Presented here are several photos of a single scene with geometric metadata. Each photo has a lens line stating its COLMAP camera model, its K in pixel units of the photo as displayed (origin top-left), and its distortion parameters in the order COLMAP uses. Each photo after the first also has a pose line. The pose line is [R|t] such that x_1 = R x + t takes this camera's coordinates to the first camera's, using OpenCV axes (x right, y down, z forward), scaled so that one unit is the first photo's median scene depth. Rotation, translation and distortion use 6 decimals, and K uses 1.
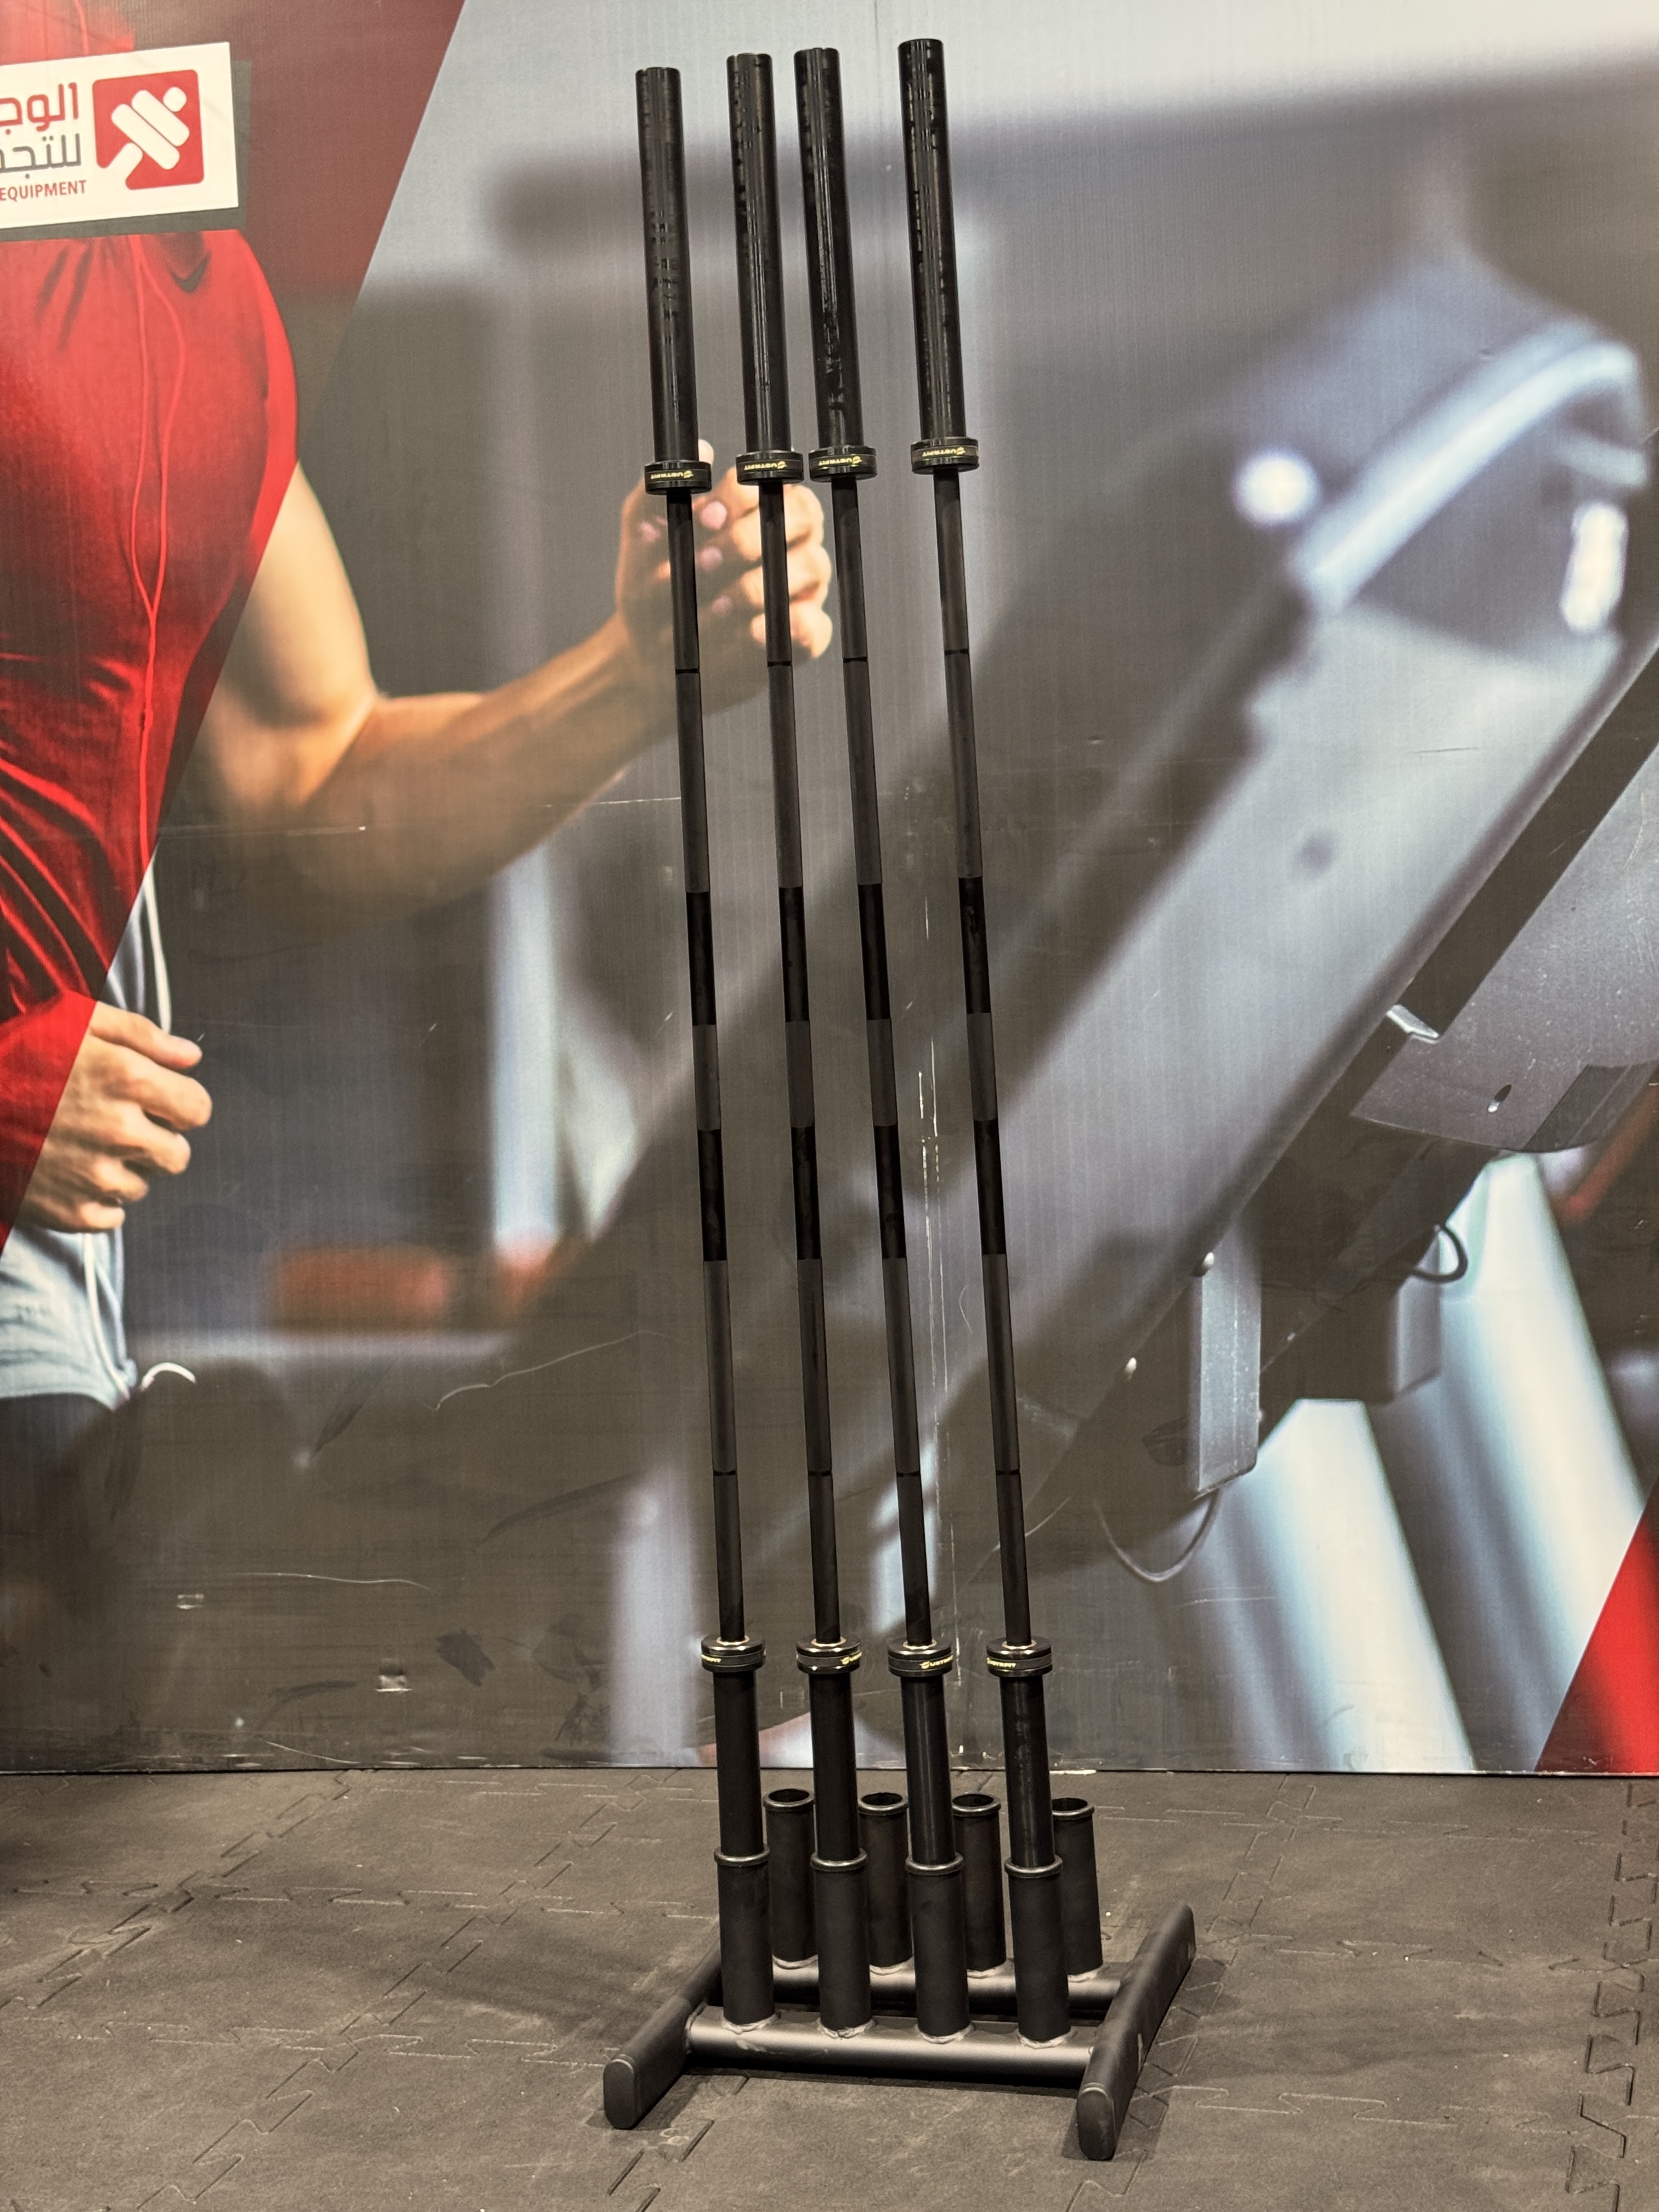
lens RADIAL K [[3195.7, 0, 834.8], [0, 3195.7, 1102.8], [0, 0, 1]] dist [0.182177, 0.000000]
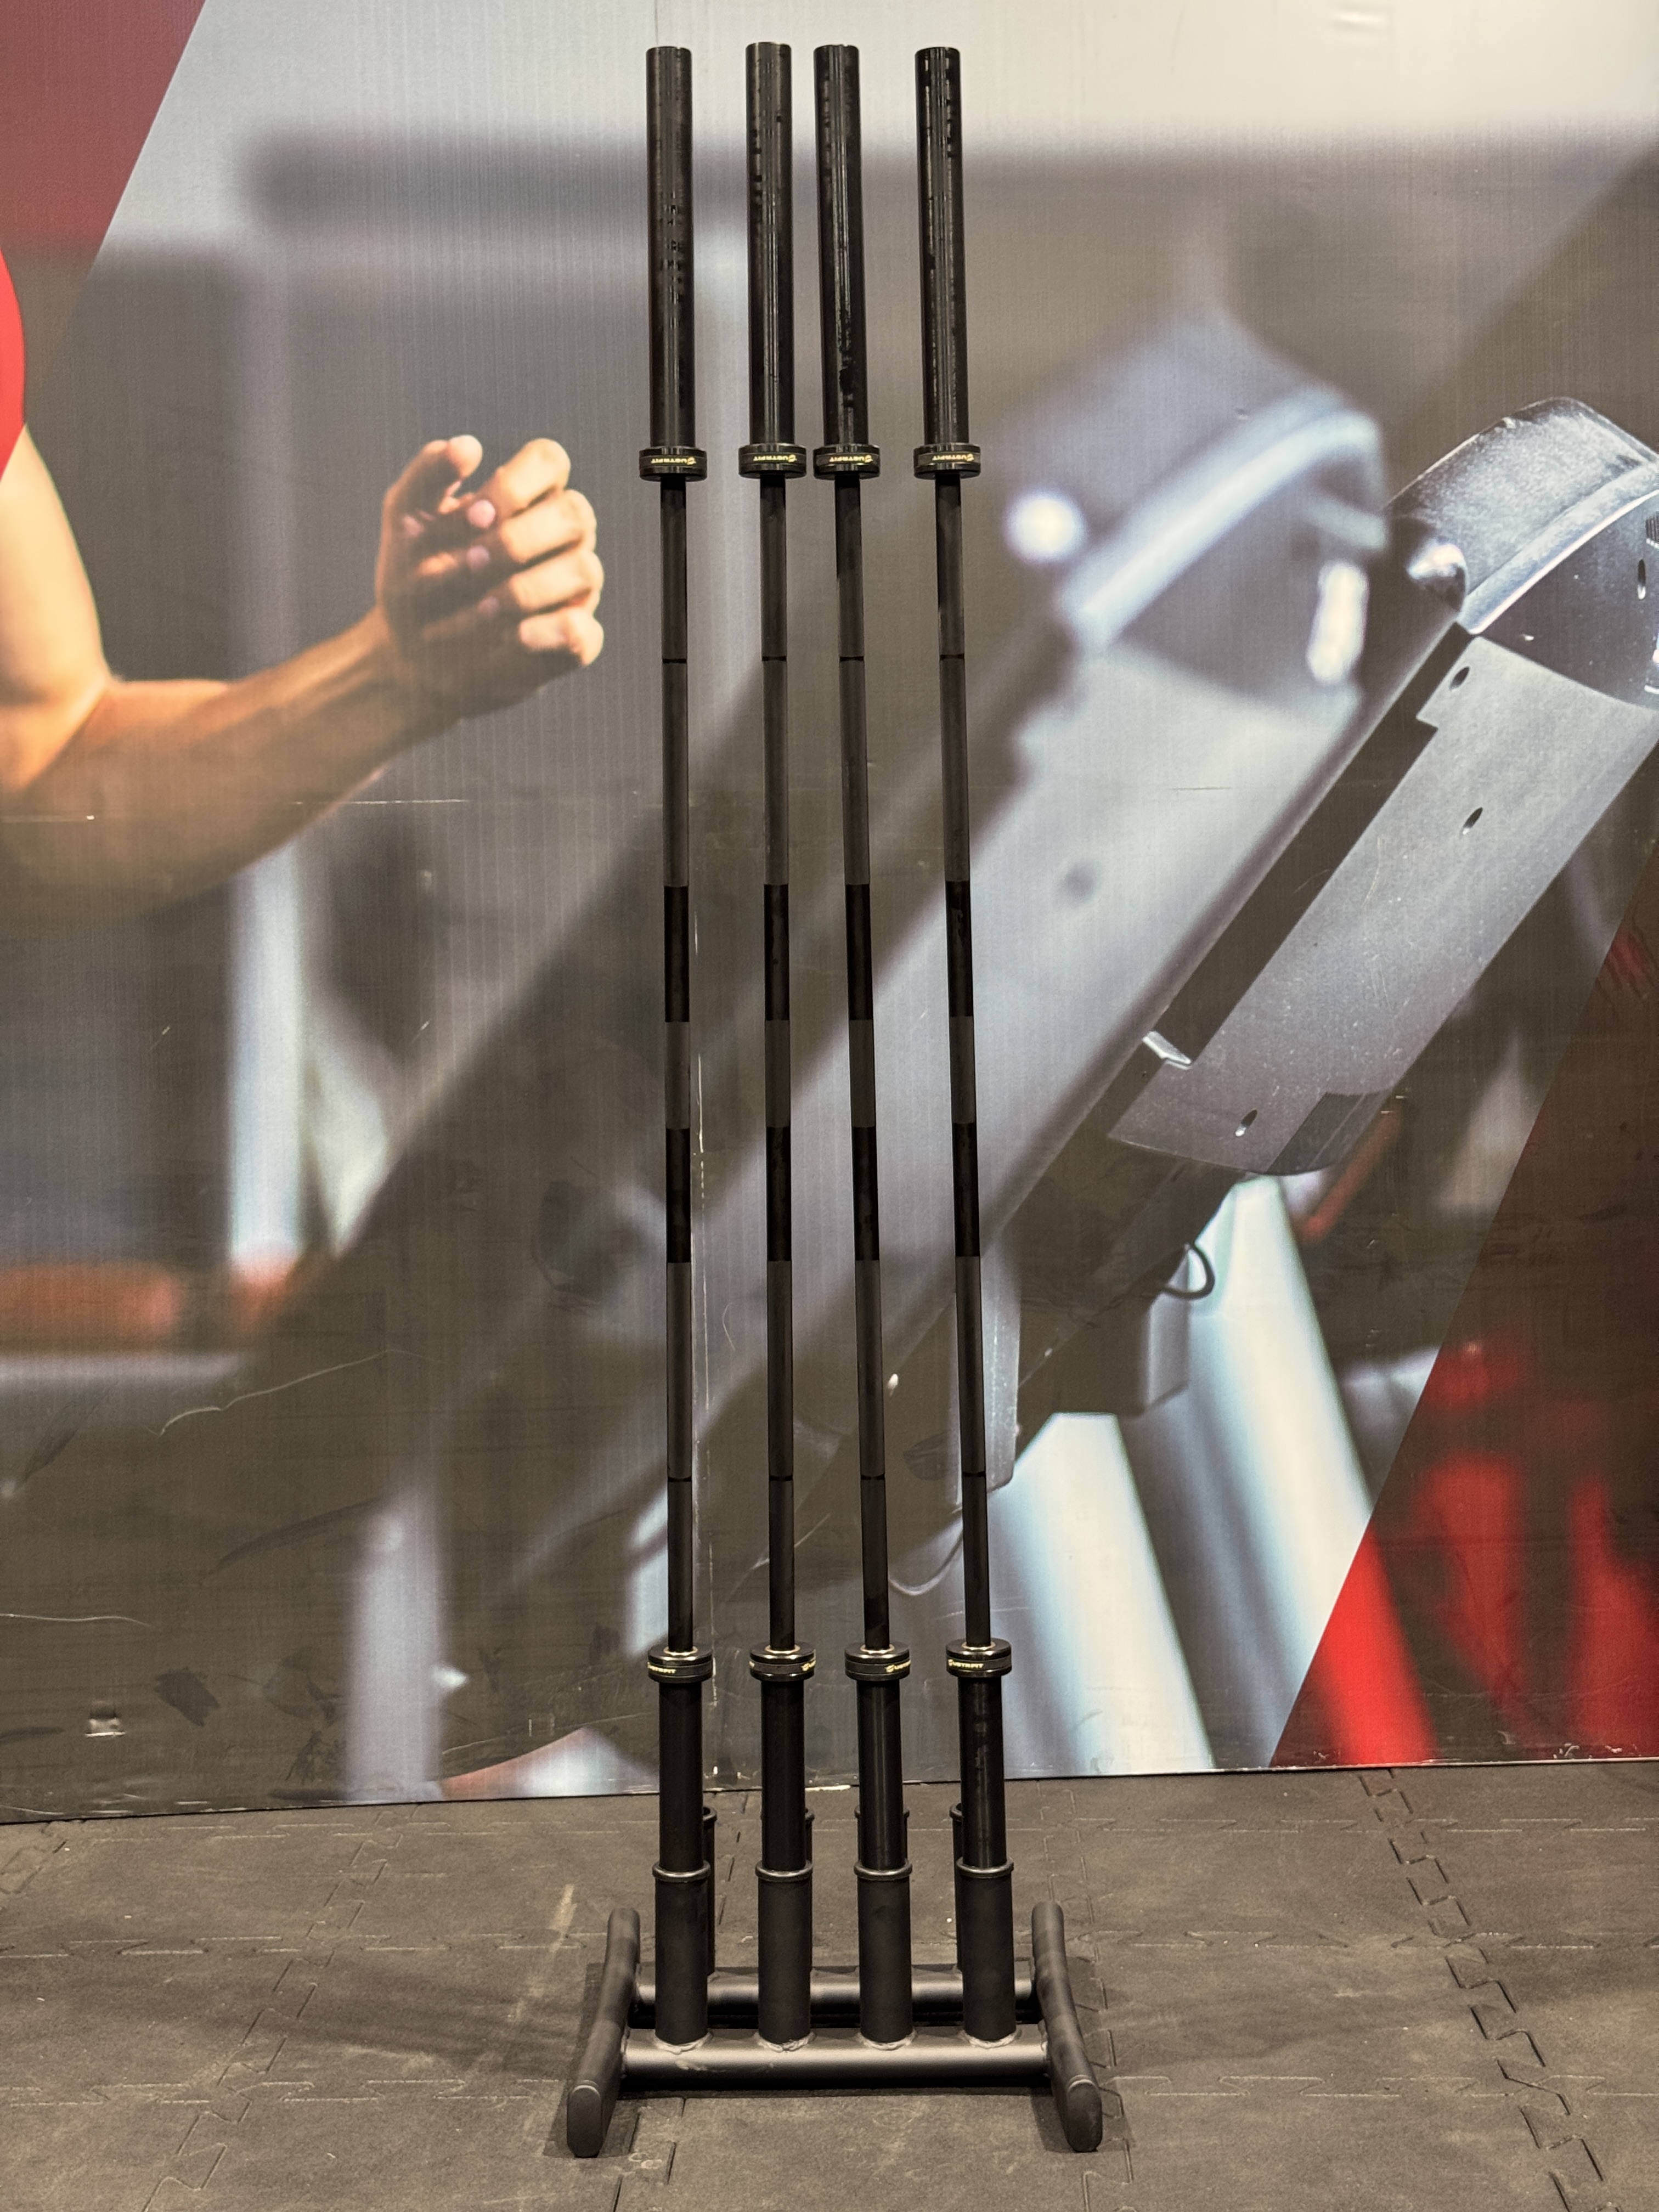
lens RADIAL K [[3195.7, 0, 822.7], [0, 3195.7, 1113.1], [0, 0, 1]] dist [0.182177, 0.000000]
pose [[0.964044, 0.018764, 0.265079, -0.198537], [-0.014461, 0.999730, -0.018177, 0.016015], [-0.265348, 0.013690, 0.964055, 0.032026]]
